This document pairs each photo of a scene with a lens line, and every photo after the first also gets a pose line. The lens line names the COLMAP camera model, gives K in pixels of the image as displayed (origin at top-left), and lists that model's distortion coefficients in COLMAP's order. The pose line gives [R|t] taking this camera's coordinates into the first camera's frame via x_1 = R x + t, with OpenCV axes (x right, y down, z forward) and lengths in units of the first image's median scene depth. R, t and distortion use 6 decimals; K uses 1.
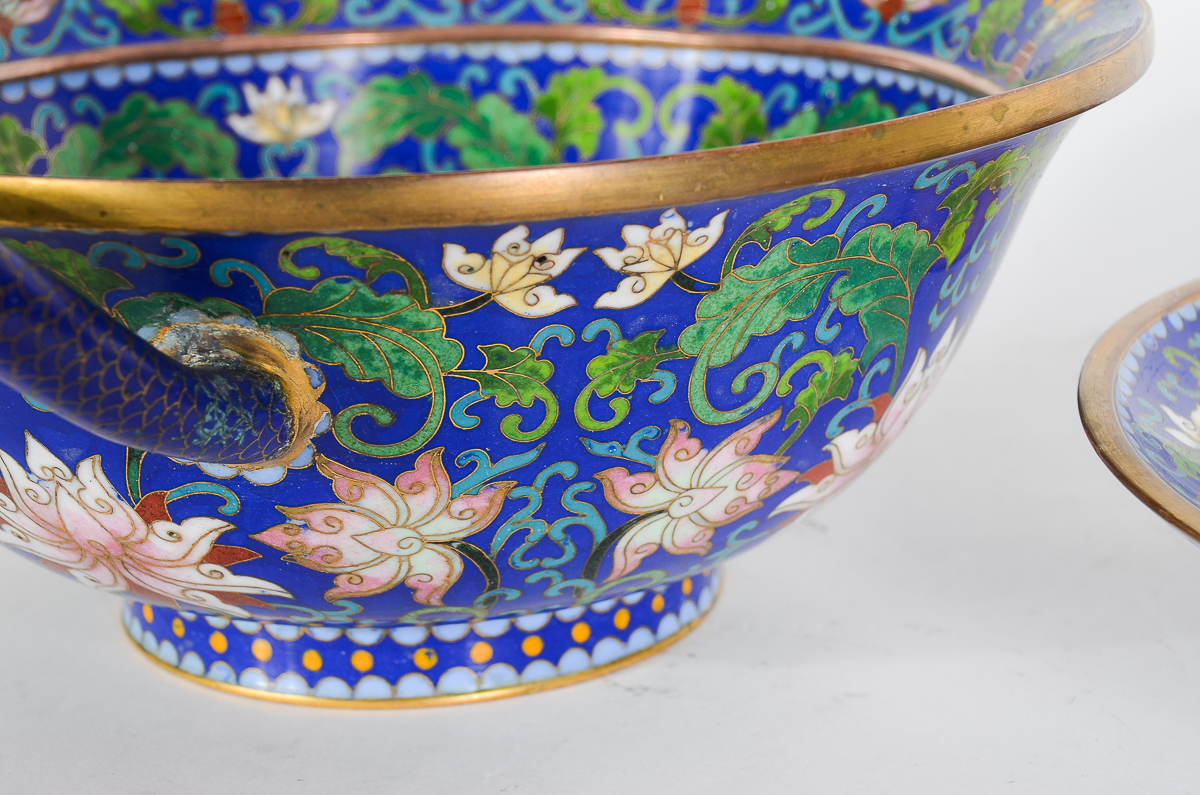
lens RADIAL K [[2940.9, 0, 598.9], [0, 2940.9, 395.8], [0, 0, 1]] dist [0.200062, 0.000000]
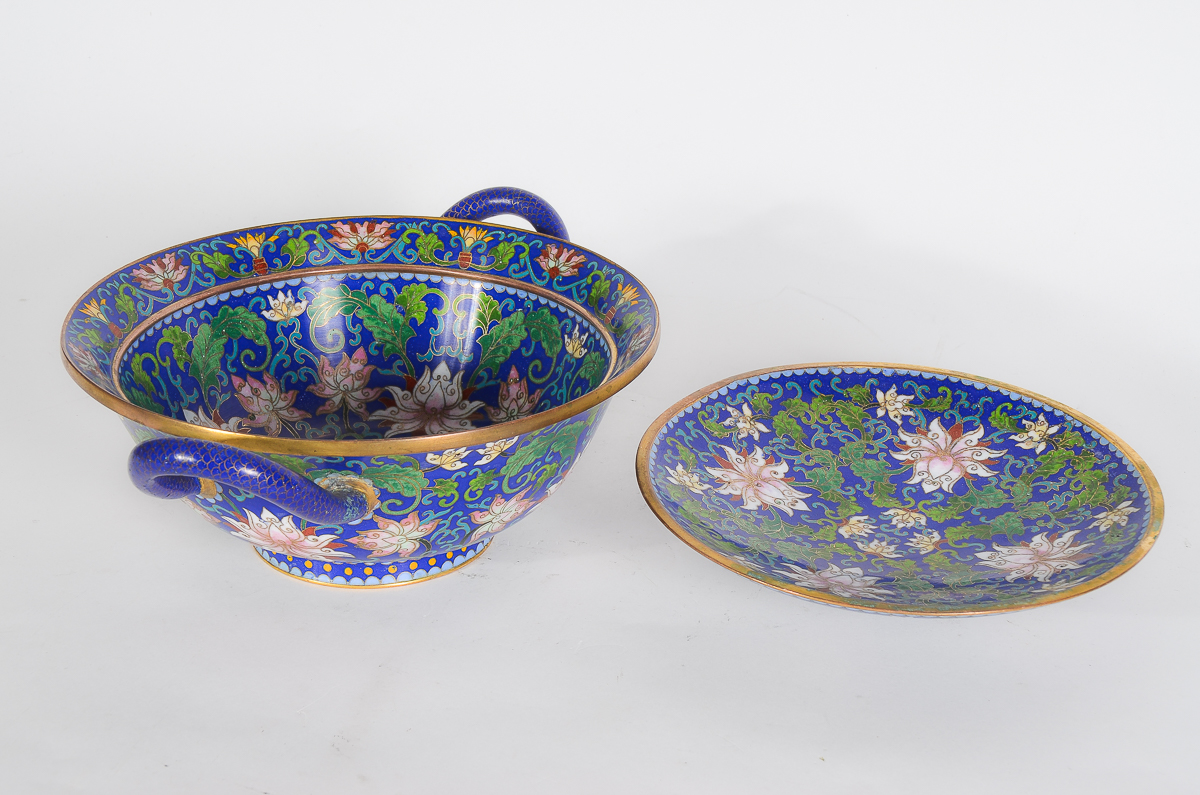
lens RADIAL K [[2128.6, 0, 602.3], [0, 2128.6, 398.4], [0, 0, 1]] dist [0.211260, 0.000000]
pose [[0.988192, -0.031645, 0.149917, -0.154576], [0.017554, 0.995379, 0.094403, -0.238621], [-0.152212, -0.090657, 0.984181, -0.886769]]
